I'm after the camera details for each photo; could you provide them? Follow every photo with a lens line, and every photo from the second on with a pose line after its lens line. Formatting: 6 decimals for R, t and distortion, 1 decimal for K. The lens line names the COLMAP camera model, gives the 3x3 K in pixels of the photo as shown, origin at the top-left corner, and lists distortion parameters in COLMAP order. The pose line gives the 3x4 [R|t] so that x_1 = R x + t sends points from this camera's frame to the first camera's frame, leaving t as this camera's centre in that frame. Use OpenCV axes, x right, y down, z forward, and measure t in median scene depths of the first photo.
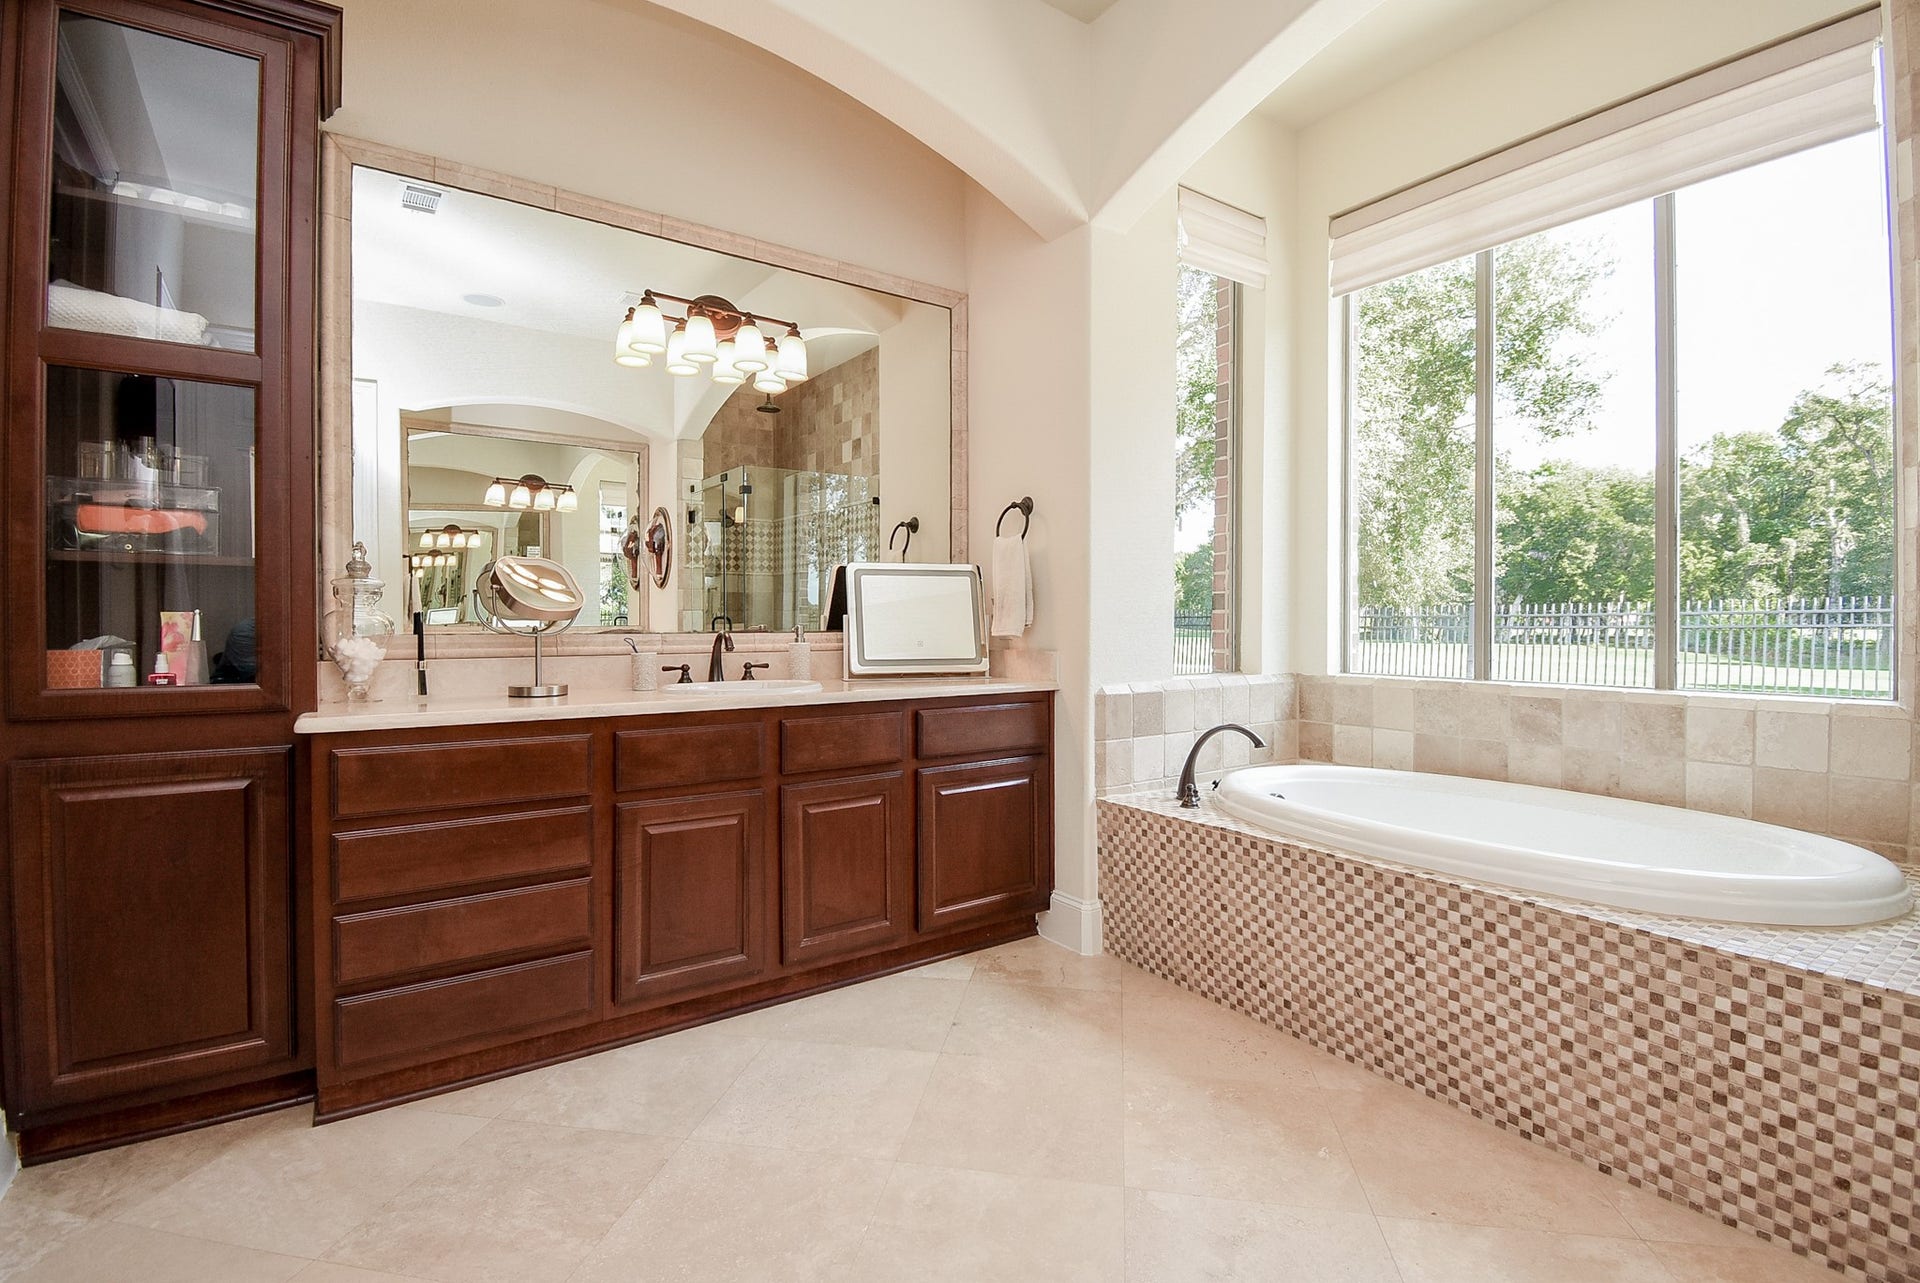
lens RADIAL K [[850.2, 0, 962.5], [0, 850.2, 645.4], [0, 0, 1]] dist [0.007423, -0.020218]
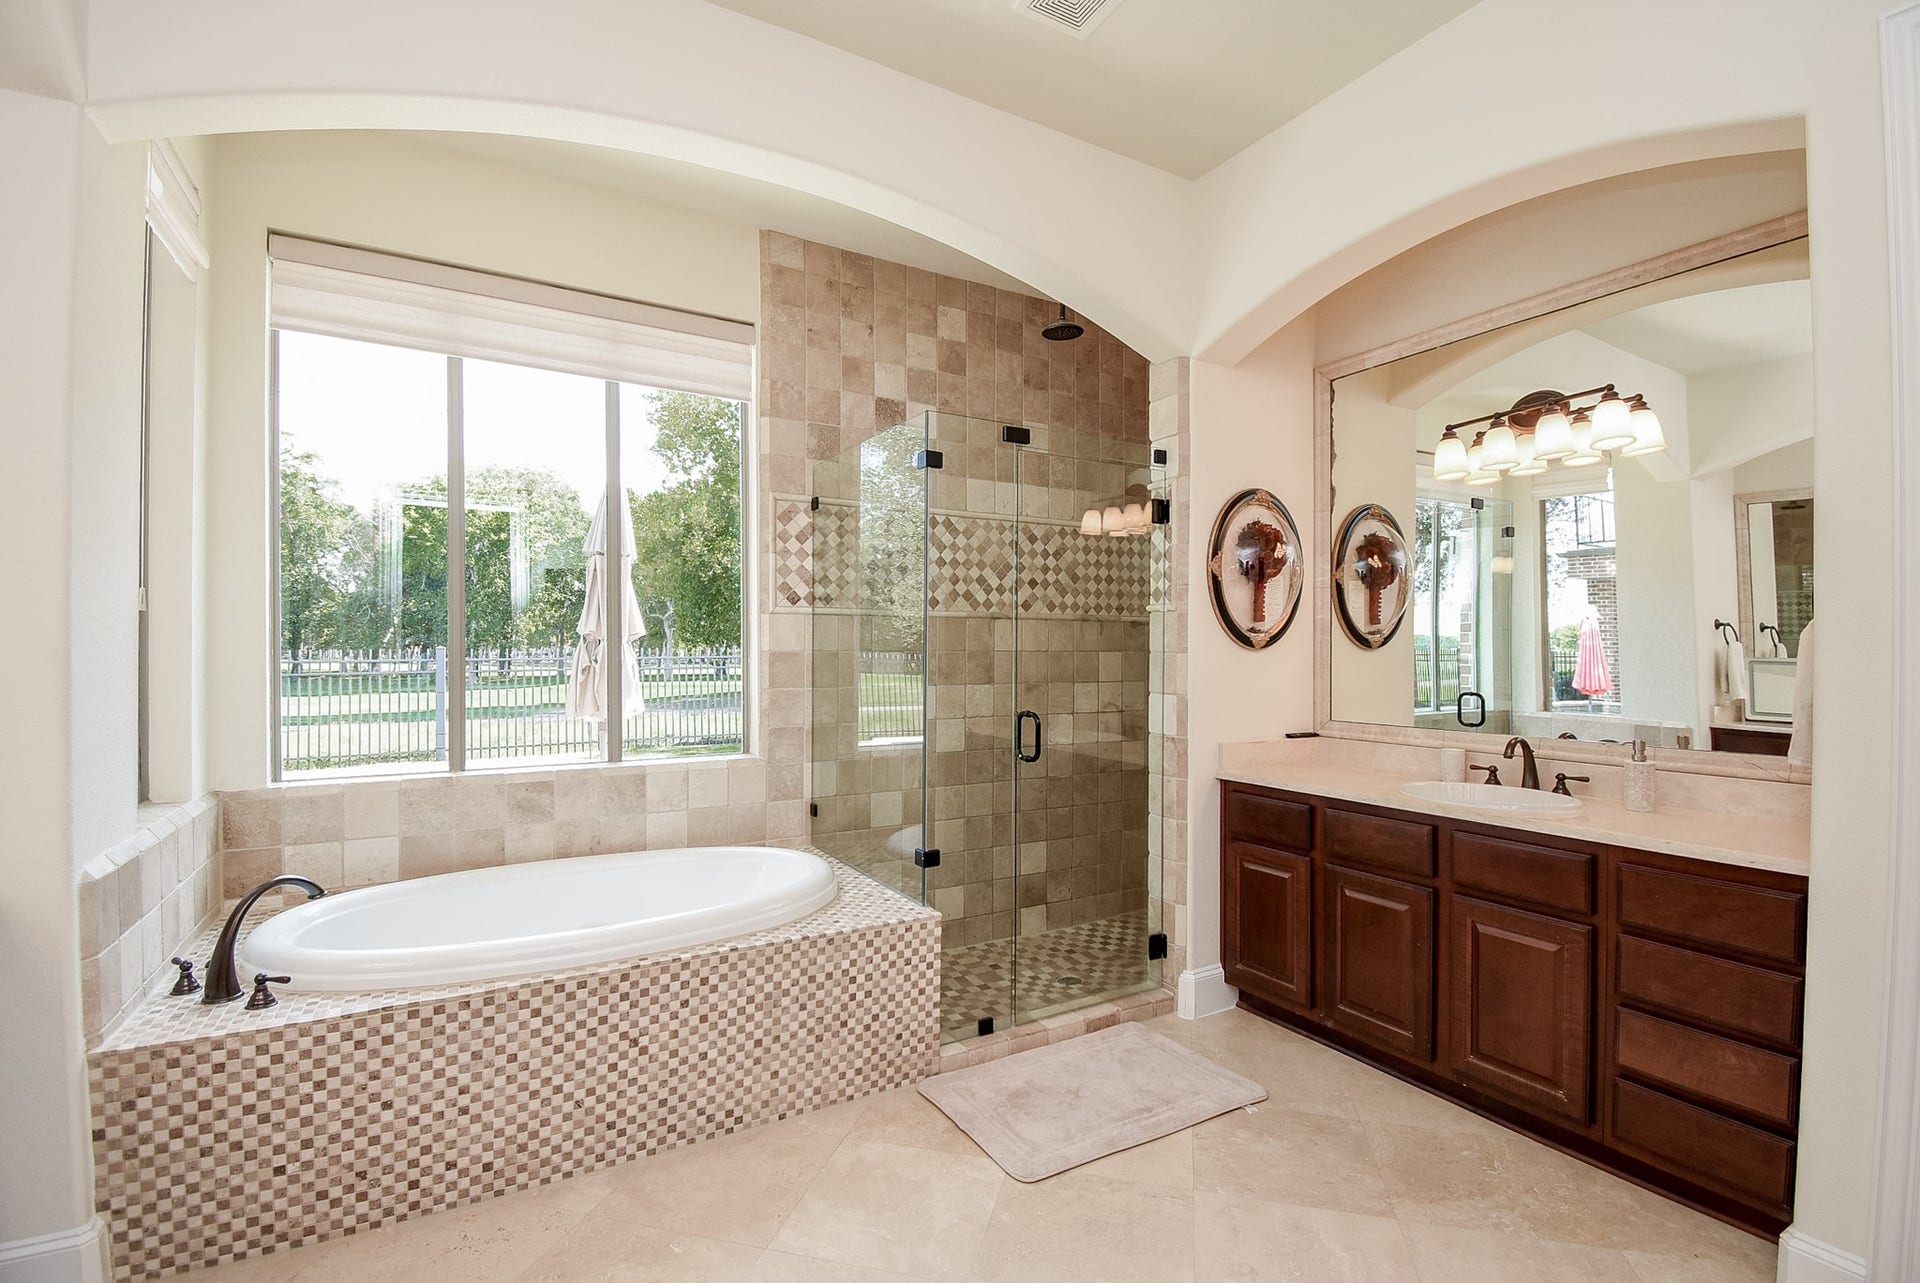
lens RADIAL K [[850.2, 0, 962.5], [0, 850.2, 645.4], [0, 0, 1]] dist [0.007423, -0.020218]
pose [[0.098056, 0.004920, 0.995169, -0.523644], [0.031830, 0.999461, -0.008078, -0.124192], [-0.994672, 0.032469, 0.097846, 0.432710]]
